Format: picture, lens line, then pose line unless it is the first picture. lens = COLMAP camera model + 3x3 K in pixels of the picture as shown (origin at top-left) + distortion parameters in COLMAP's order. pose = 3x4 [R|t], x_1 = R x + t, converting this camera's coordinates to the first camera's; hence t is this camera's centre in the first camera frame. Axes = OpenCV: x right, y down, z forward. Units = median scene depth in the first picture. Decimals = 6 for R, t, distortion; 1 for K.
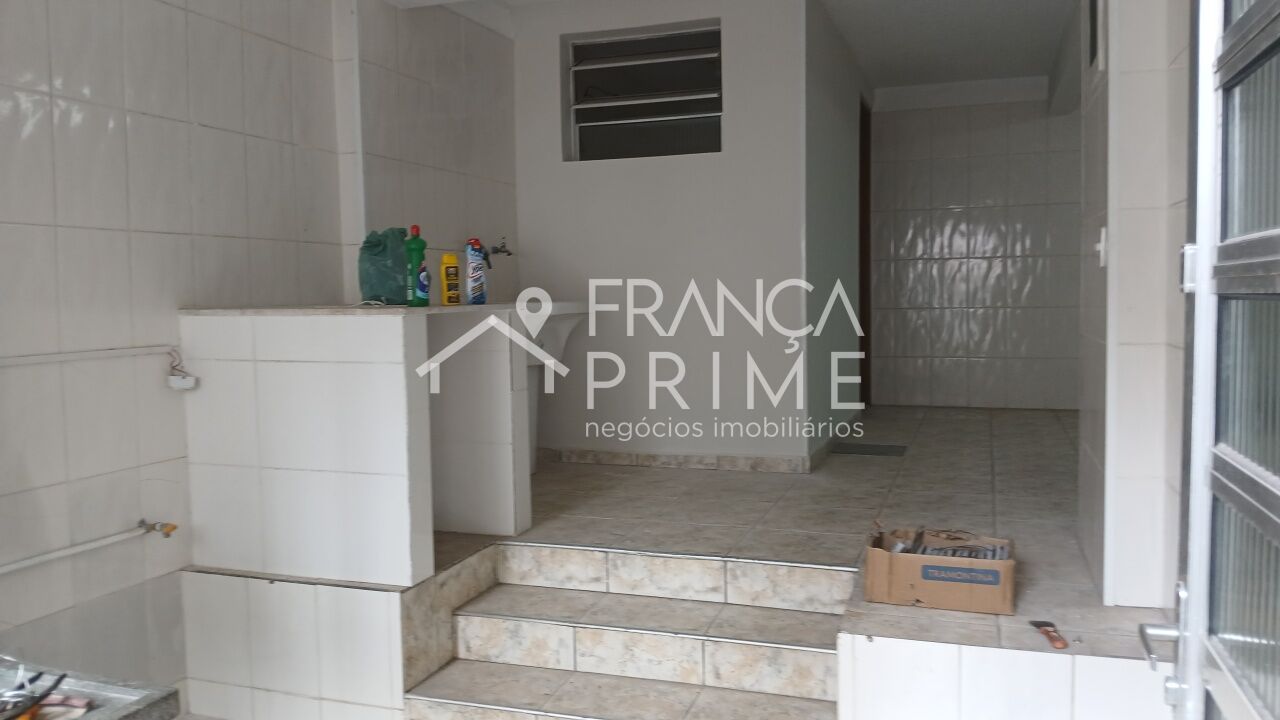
lens RADIAL K [[968.4, 0, 640.0], [0, 968.4, 360.0], [0, 0, 1]] dist [0.062402, -0.158941]
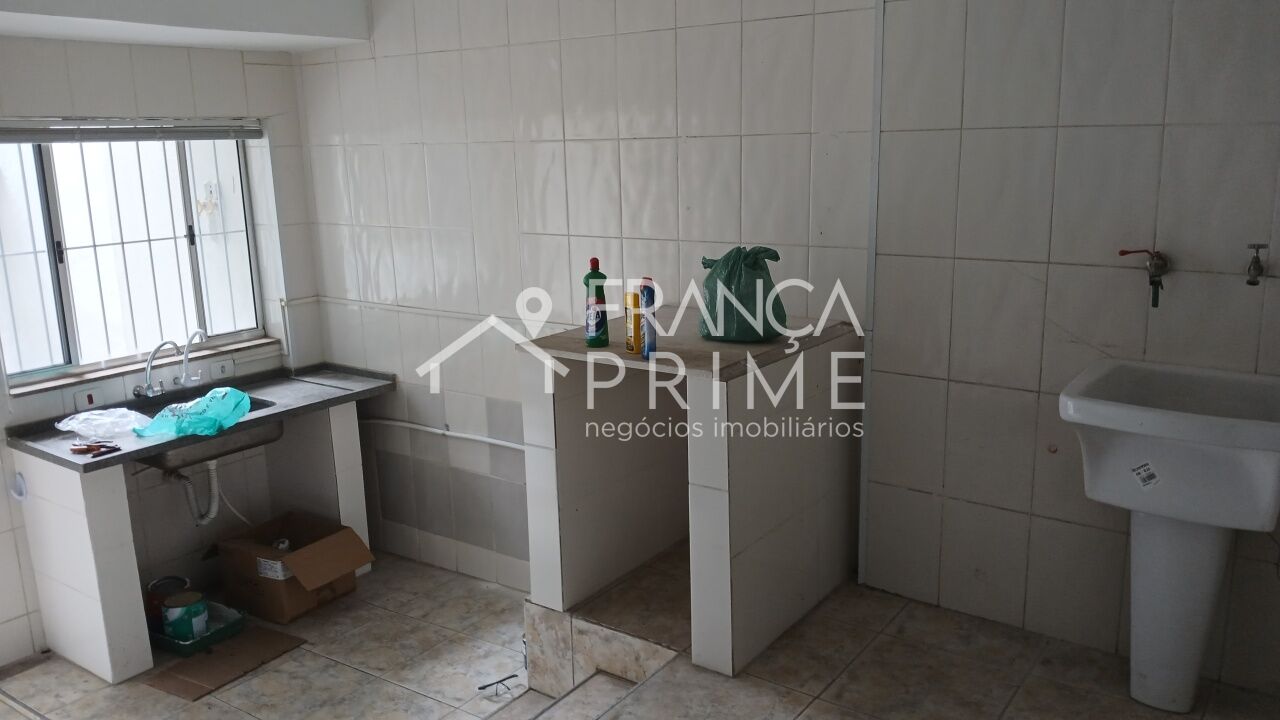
lens RADIAL K [[983.4, 0, 640.0], [0, 983.4, 360.0], [0, 0, 1]] dist [0.077387, -0.174634]
pose [[-0.293470, 0.222995, -0.929596, 0.608435], [-0.039530, 0.968750, 0.244867, -0.262753], [0.955151, 0.108608, -0.275485, 1.252077]]
